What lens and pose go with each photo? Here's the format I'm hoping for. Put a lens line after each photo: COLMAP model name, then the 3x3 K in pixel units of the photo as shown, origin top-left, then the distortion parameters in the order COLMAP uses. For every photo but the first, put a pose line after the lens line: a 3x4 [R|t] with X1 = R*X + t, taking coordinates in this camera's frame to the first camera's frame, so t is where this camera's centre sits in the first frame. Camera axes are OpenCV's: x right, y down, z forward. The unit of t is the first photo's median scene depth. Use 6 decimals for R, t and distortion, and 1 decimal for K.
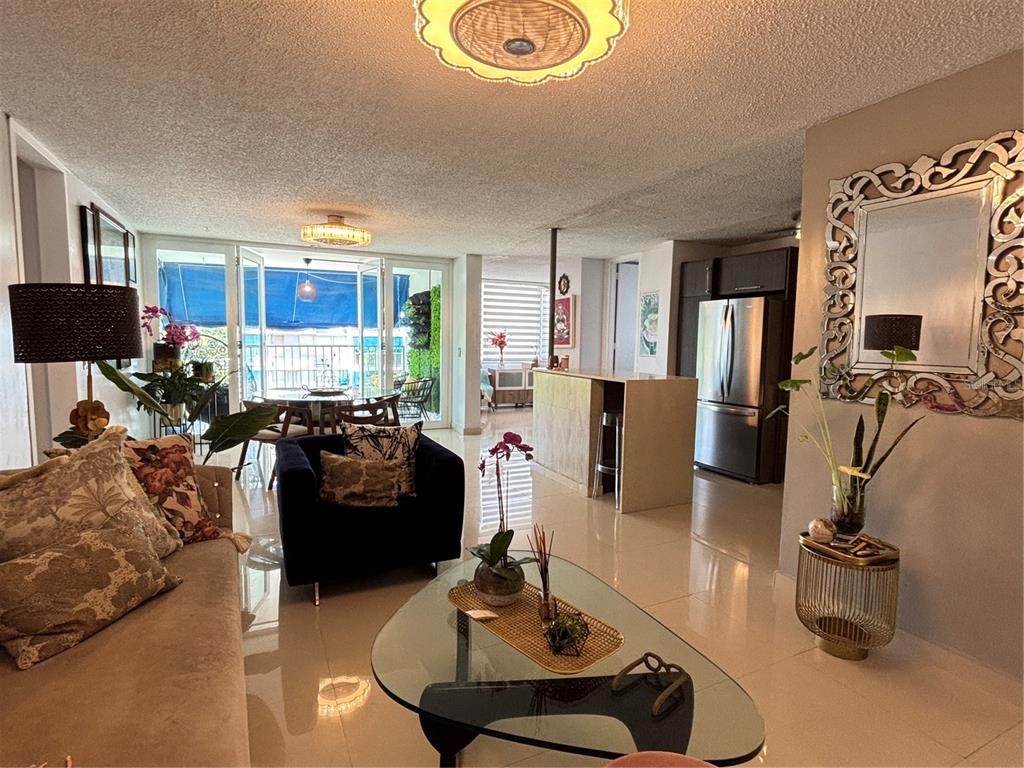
lens RADIAL K [[522.4, 0, 512.0], [0, 522.4, 384.0], [0, 0, 1]] dist [-0.002647, -0.000472]
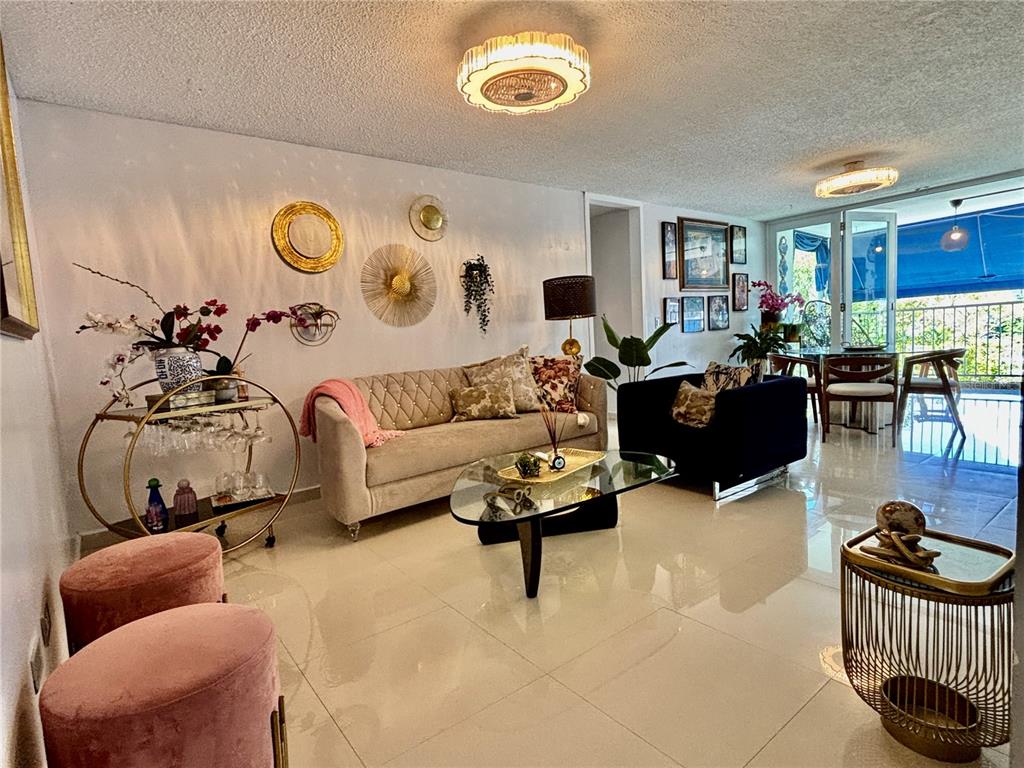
lens RADIAL K [[540.9, 0, 512.0], [0, 540.9, 384.0], [0, 0, 1]] dist [-0.001387, -0.000508]
pose [[0.205294, 0.055288, -0.977138, 0.519575], [-0.028674, 0.998314, 0.050462, 0.050104], [0.978280, 0.017659, 0.206533, 0.194063]]
